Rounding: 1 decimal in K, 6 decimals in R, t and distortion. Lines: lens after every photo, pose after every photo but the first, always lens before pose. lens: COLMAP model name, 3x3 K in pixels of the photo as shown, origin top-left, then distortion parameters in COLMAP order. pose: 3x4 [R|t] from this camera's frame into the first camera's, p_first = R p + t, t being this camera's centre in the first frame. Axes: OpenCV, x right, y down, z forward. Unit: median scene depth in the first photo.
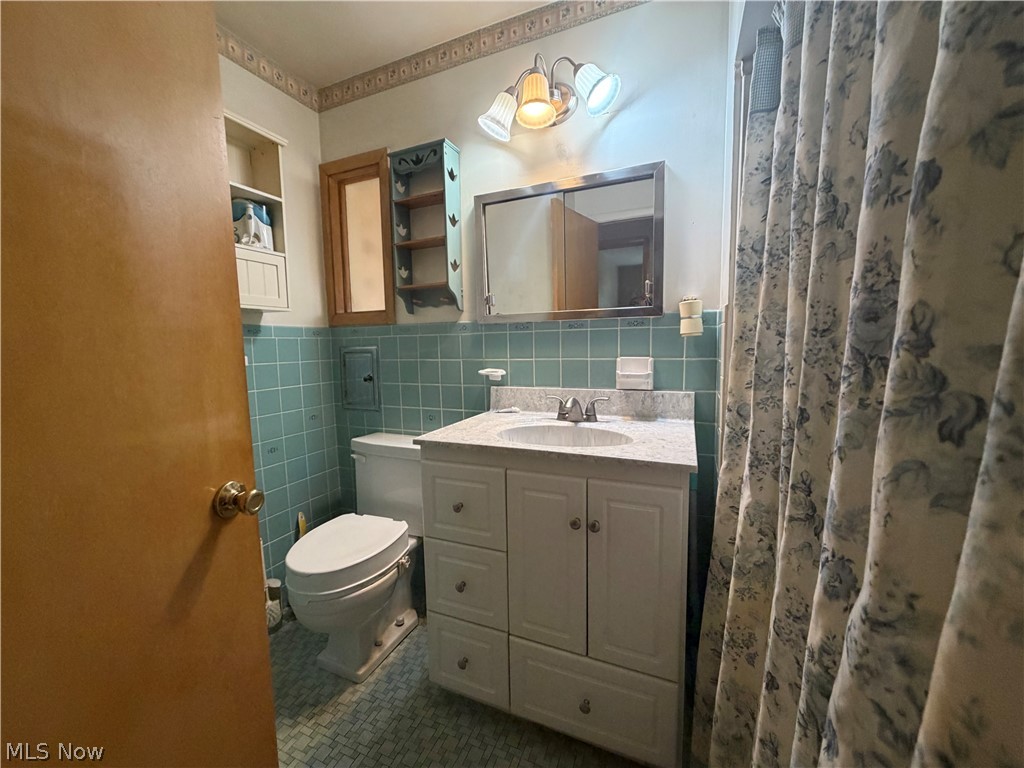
lens RADIAL K [[406.2, 0, 511.2], [0, 406.2, 382.2], [0, 0, 1]] dist [-0.002747, -0.000153]
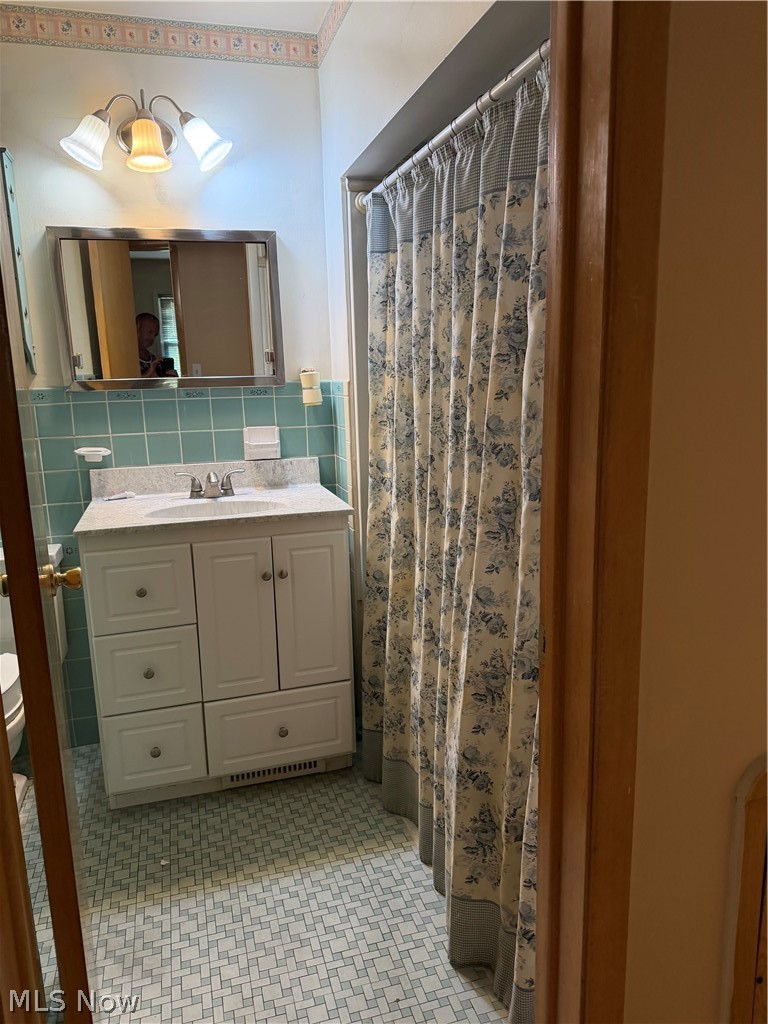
lens RADIAL K [[724.9, 0, 384.0], [0, 724.9, 512.0], [0, 0, 1]] dist [0.128229, -0.169788]
pose [[0.768509, -0.123778, 0.627752, -0.633482], [0.074693, 0.991757, 0.104110, -0.018277], [-0.635464, -0.033121, 0.771419, -0.596182]]
